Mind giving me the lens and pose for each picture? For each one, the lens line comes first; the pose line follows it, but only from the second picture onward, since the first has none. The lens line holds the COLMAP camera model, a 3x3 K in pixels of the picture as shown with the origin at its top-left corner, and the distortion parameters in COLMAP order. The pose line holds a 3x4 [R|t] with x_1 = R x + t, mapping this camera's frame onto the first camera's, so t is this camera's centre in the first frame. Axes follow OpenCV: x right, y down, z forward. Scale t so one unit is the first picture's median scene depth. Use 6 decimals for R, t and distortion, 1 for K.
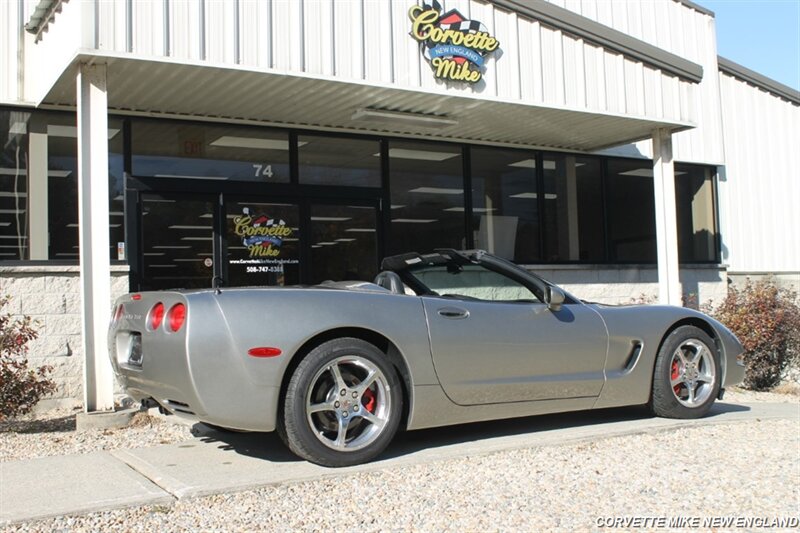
lens RADIAL K [[880.3, 0, 400.0], [0, 880.3, 266.5], [0, 0, 1]] dist [-0.080298, 0.015990]
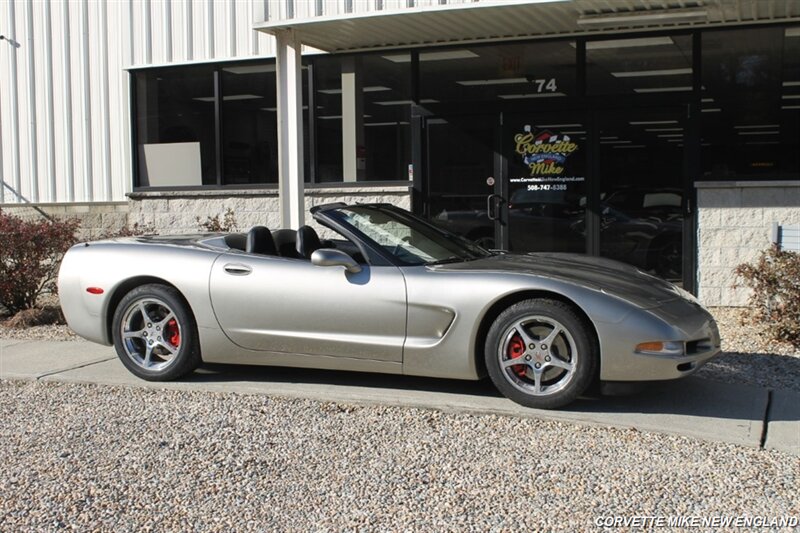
lens RADIAL K [[976.9, 0, 400.0], [0, 976.9, 266.5], [0, 0, 1]] dist [-0.077674, 0.059899]
pose [[0.611240, 0.082116, -0.787174, 0.679015], [0.032628, 0.991143, 0.128729, -0.061115], [0.790772, -0.104368, 0.603147, 0.230953]]
